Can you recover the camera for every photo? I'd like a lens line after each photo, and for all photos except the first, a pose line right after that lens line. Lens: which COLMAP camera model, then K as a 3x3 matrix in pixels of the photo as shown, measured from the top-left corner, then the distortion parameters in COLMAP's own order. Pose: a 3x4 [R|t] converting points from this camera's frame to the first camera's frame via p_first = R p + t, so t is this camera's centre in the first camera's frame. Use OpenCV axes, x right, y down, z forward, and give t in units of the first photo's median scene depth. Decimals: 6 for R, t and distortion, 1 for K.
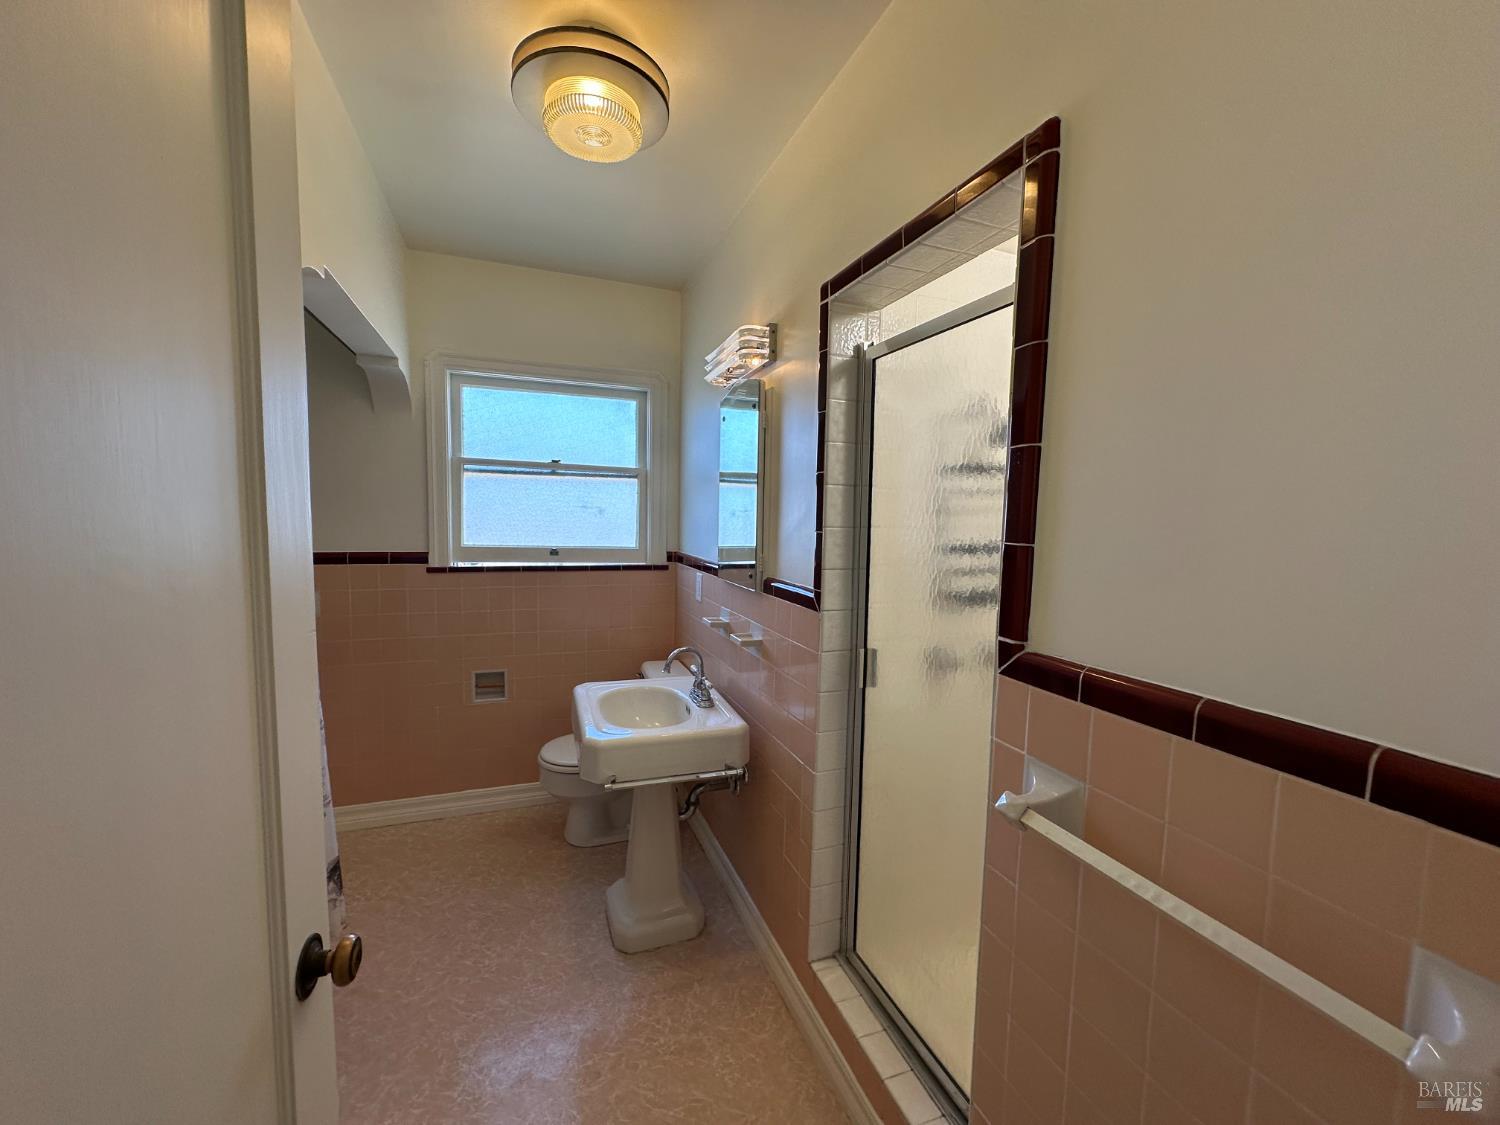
lens RADIAL K [[596.7, 0, 750.0], [0, 596.7, 562.5], [0, 0, 1]] dist [0.000384, 0.000228]
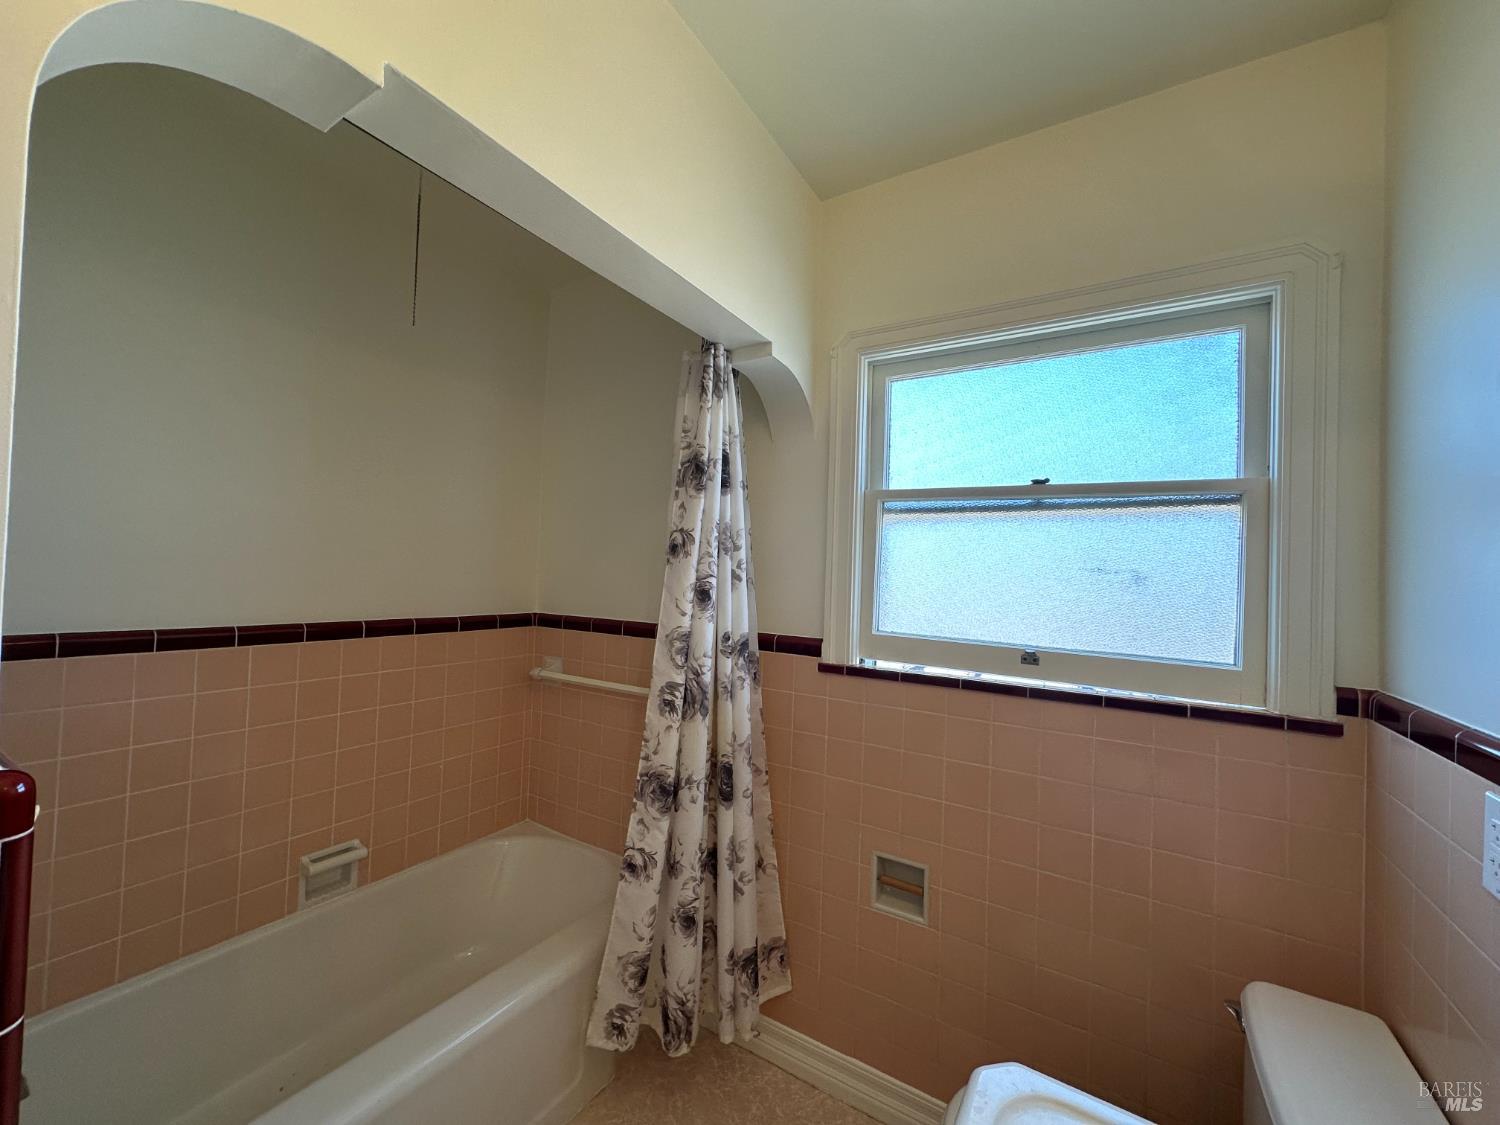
lens RADIAL K [[596.7, 0, 750.0], [0, 596.7, 562.5], [0, 0, 1]] dist [0.000384, 0.000228]
pose [[0.612259, -0.018155, -0.790448, -0.069240], [-0.082321, 0.992839, -0.086568, -0.034018], [0.786360, 0.118073, 0.606381, 0.487587]]
